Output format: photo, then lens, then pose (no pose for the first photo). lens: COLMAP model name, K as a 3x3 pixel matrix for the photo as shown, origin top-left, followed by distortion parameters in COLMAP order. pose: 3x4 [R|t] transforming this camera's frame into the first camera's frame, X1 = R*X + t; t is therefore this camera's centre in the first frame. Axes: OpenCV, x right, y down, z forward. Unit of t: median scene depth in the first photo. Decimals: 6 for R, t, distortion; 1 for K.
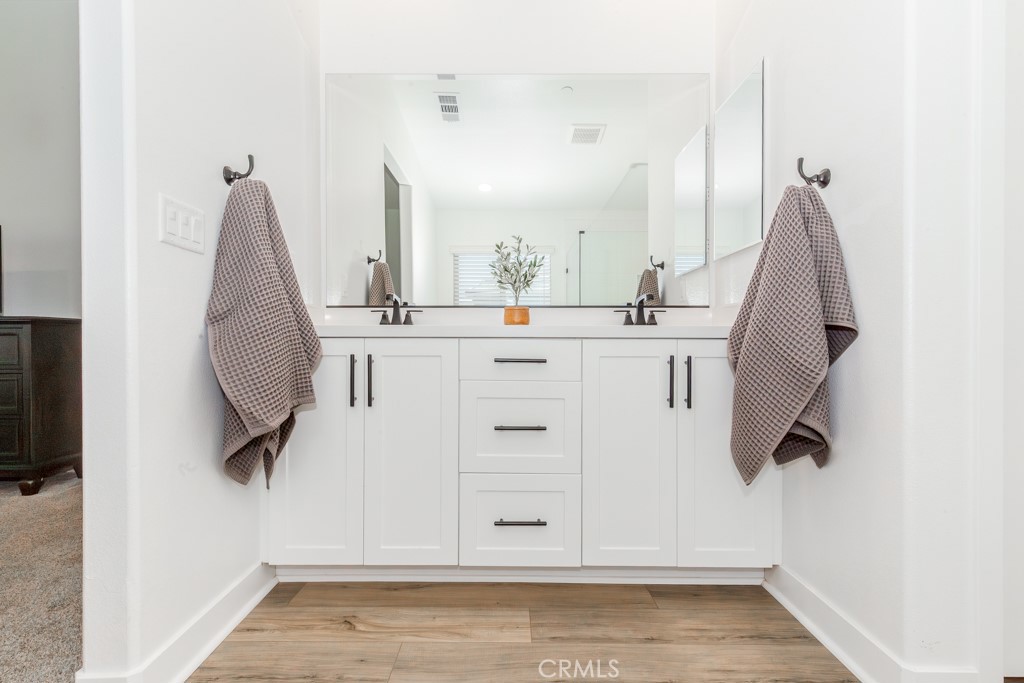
lens RADIAL K [[471.5, 0, 518.1], [0, 471.5, 334.6], [0, 0, 1]] dist [0.005557, -0.000428]
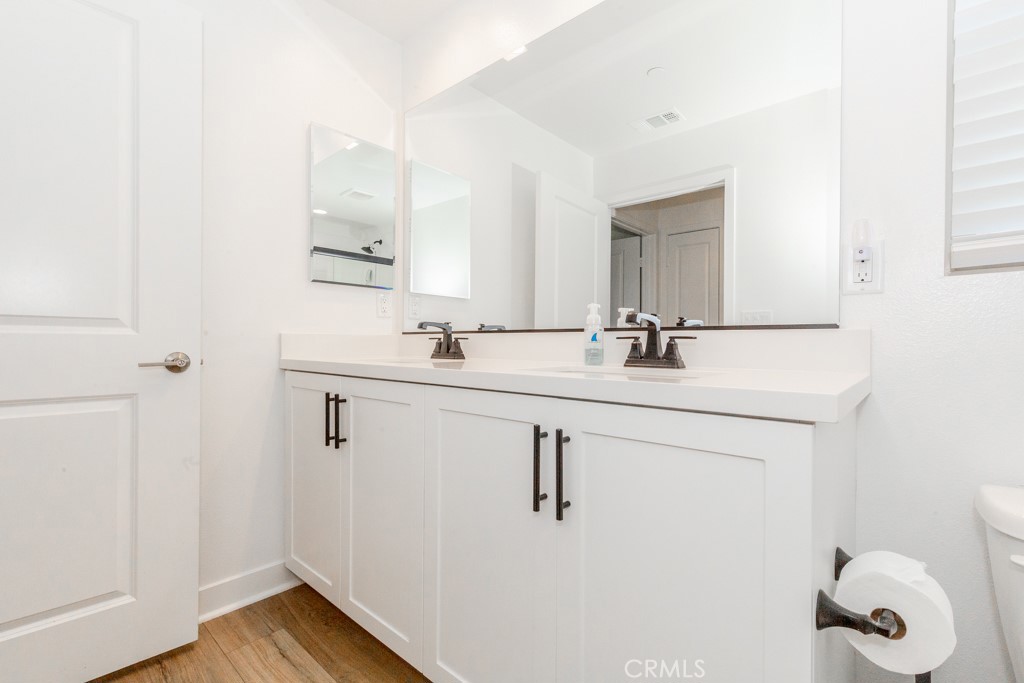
lens RADIAL K [[471.5, 0, 512.4], [0, 471.5, 346.0], [0, 0, 1]] dist [0.005557, -0.000428]
pose [[0.739065, -0.000195, -0.673634, 0.532032], [-0.012846, 0.999814, -0.014383, -0.027317], [0.673512, 0.019284, 0.738925, 0.432218]]
